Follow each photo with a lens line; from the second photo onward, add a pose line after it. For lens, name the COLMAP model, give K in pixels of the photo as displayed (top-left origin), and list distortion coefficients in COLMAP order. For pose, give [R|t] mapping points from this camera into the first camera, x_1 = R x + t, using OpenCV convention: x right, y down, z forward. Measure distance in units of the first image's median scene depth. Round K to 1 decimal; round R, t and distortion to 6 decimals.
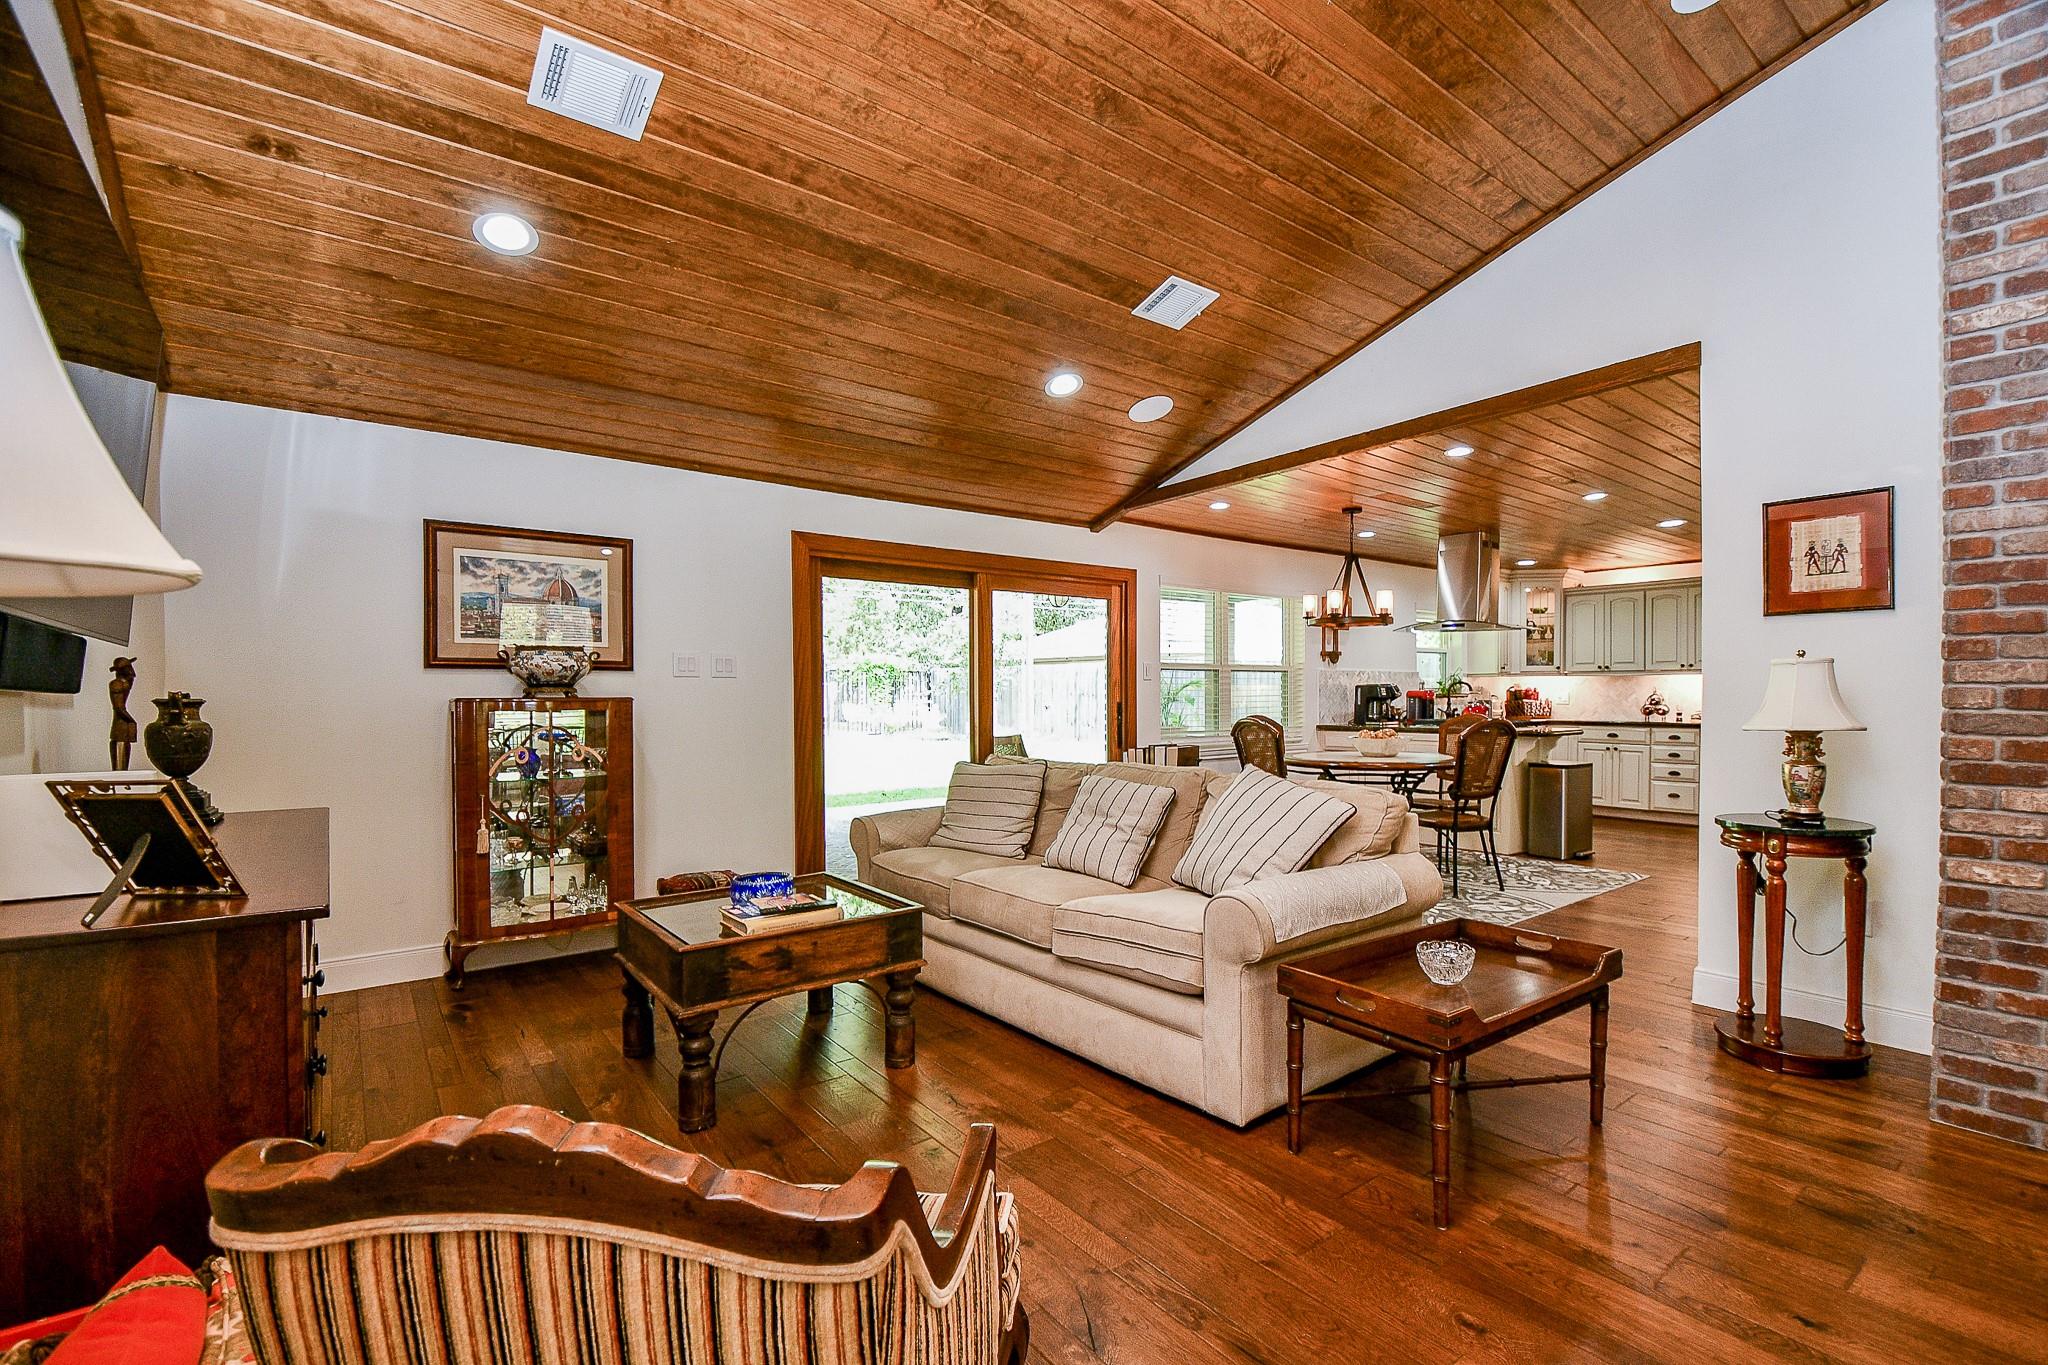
lens RADIAL K [[907.1, 0, 1027.5], [0, 907.1, 702.6], [0, 0, 1]] dist [0.010255, -0.012900]
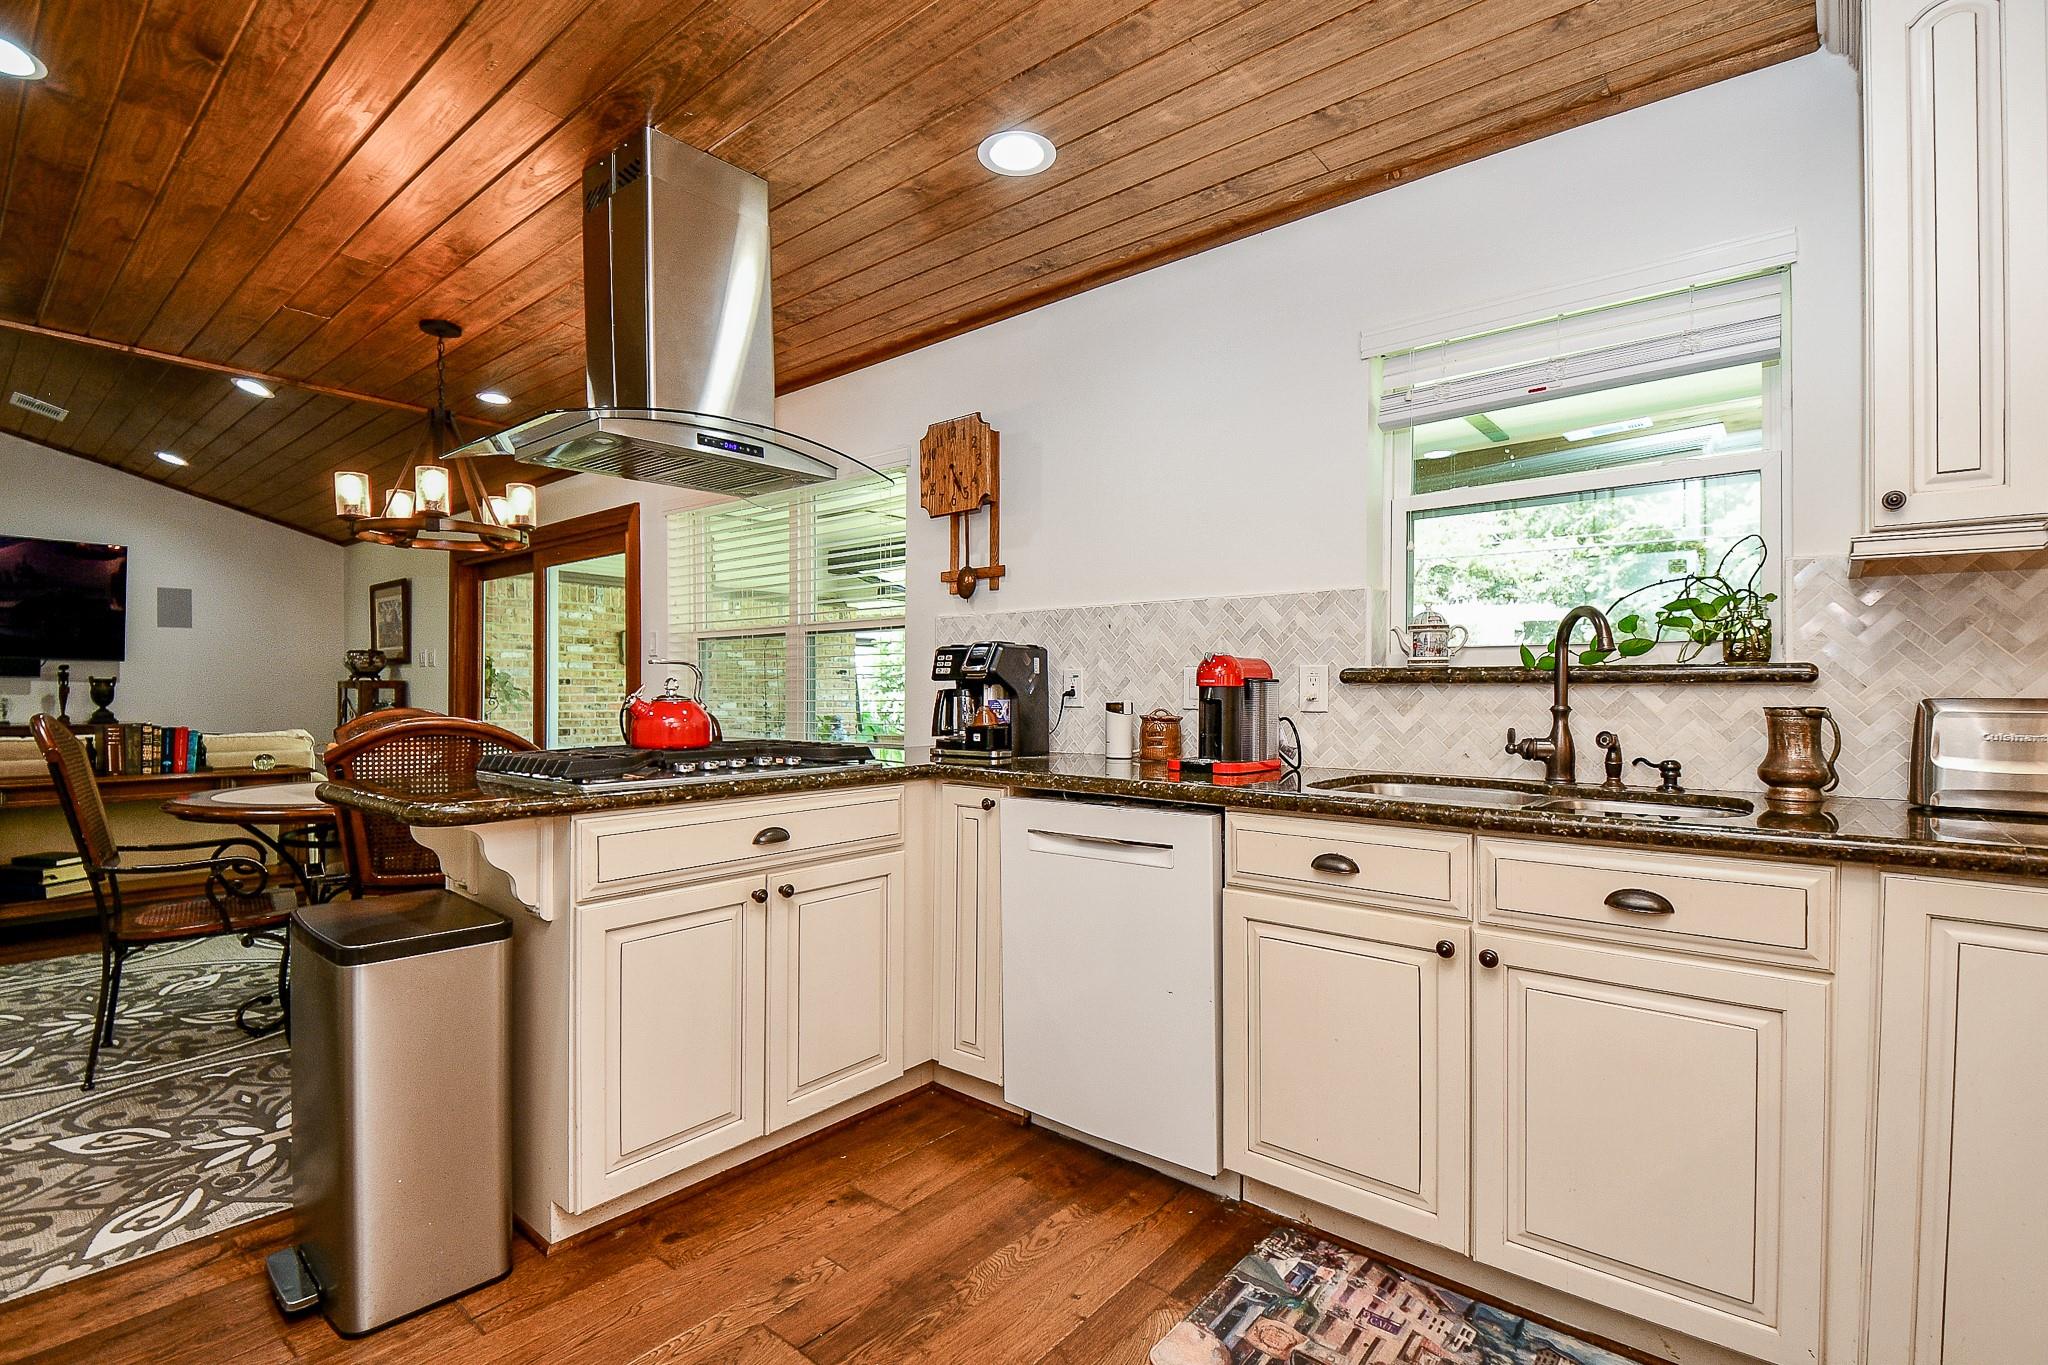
lens RADIAL K [[907.1, 0, 1034.6], [0, 907.1, 697.6], [0, 0, 1]] dist [0.010255, -0.012900]
pose [[0.227750, 0.012411, -0.973640, 2.232580], [-0.014573, 0.999850, 0.009337, -0.011899], [0.973611, 0.012062, 0.227897, 2.837960]]
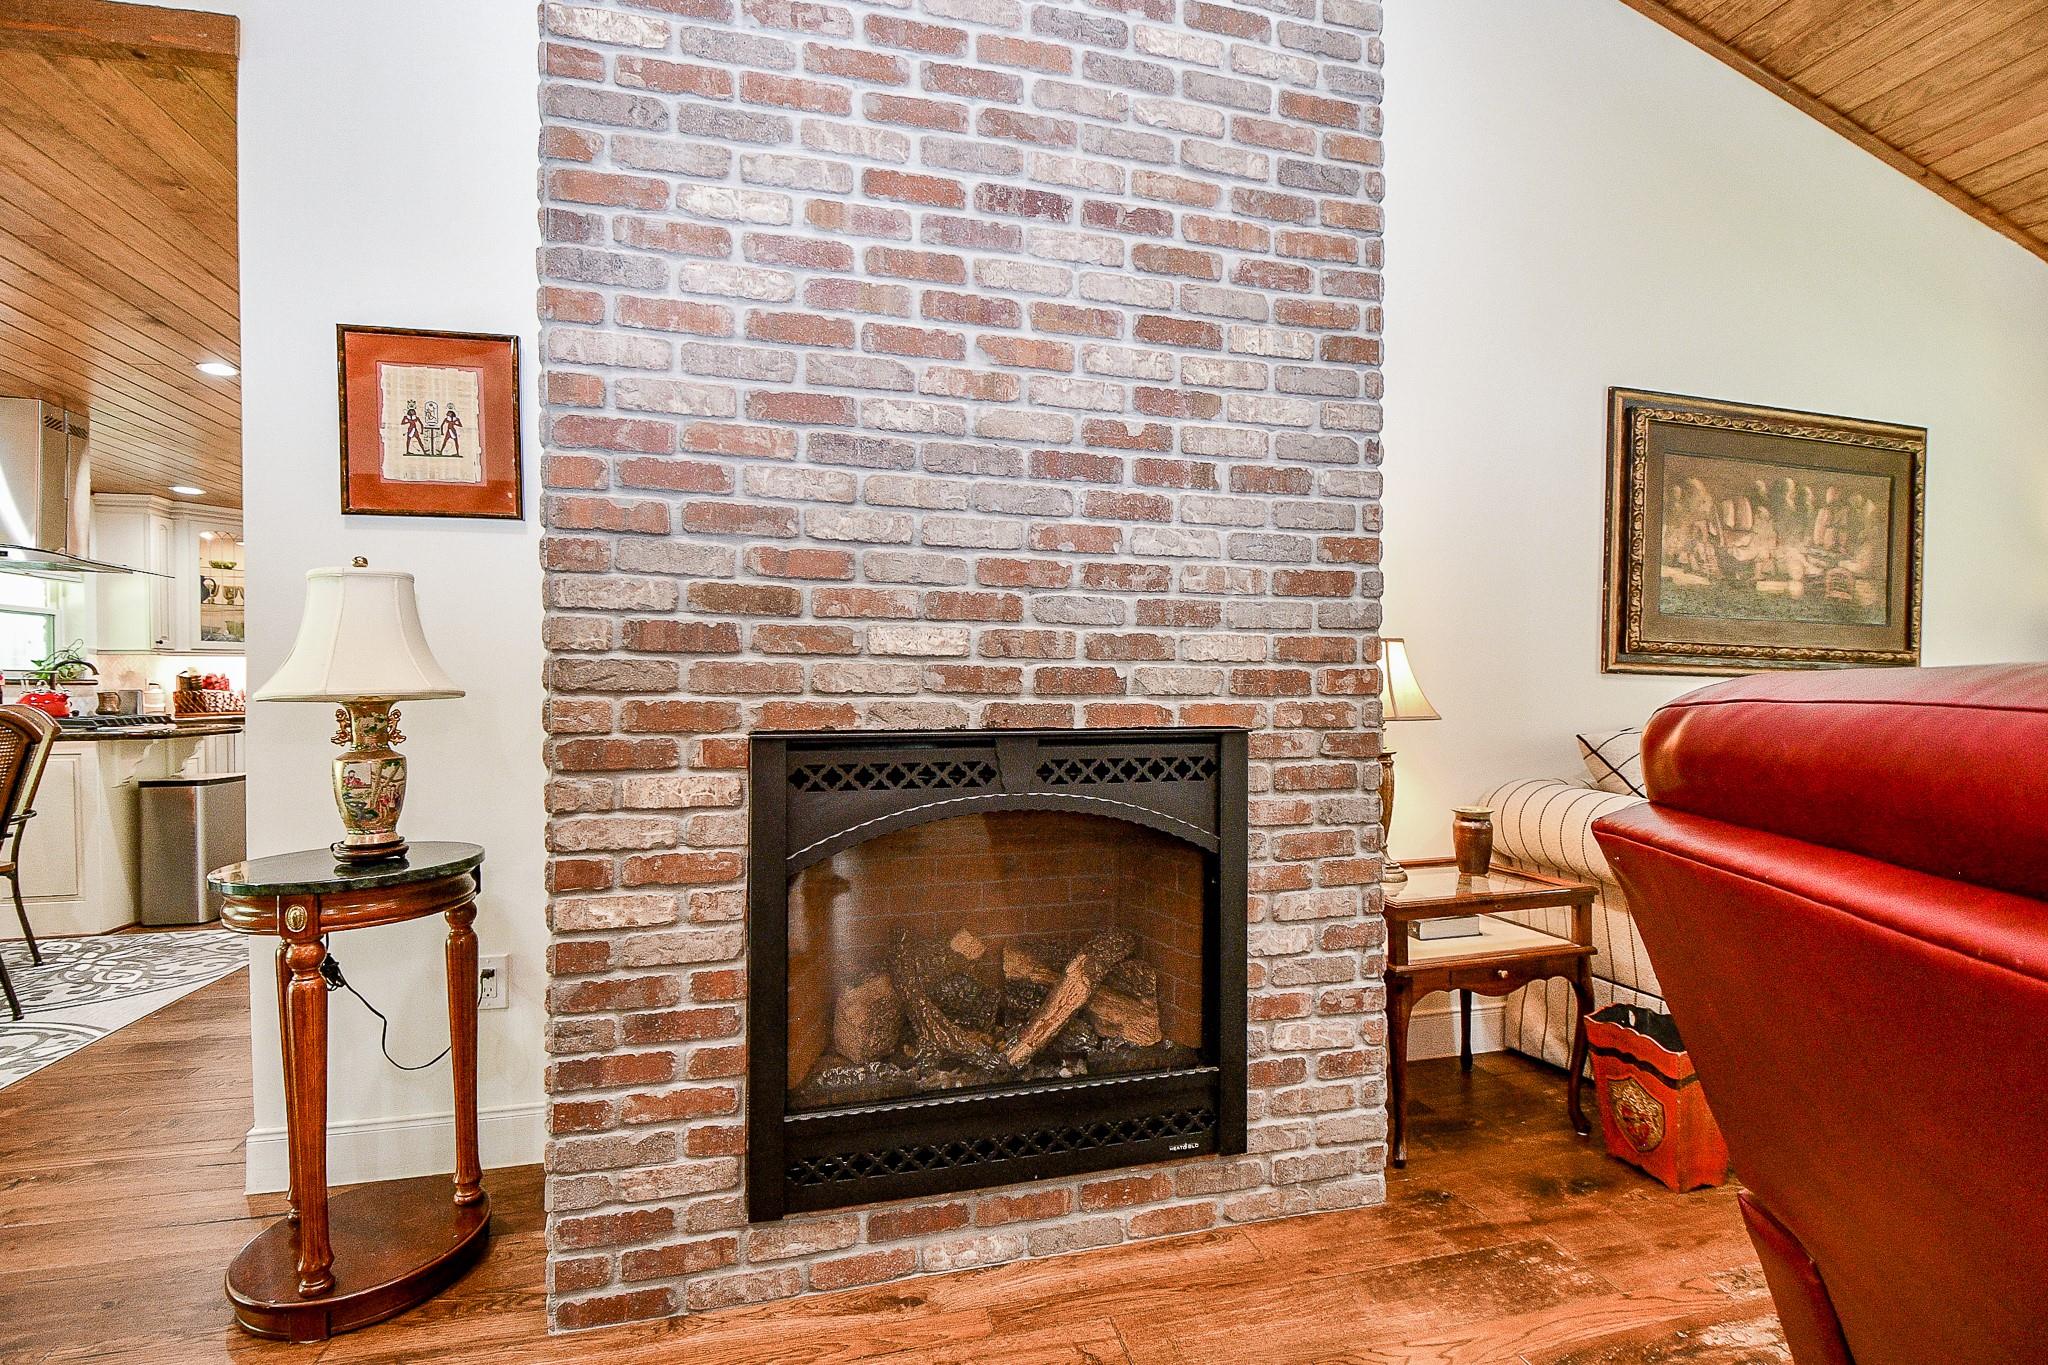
lens RADIAL K [[907.1, 0, 1045.5], [0, 907.1, 699.4], [0, 0, 1]] dist [0.010255, -0.012900]
pose [[0.388178, -0.013139, 0.921491, 0.543435], [0.015899, 0.999845, 0.007559, 0.036291], [-0.921447, 0.011717, 0.388327, 0.425889]]
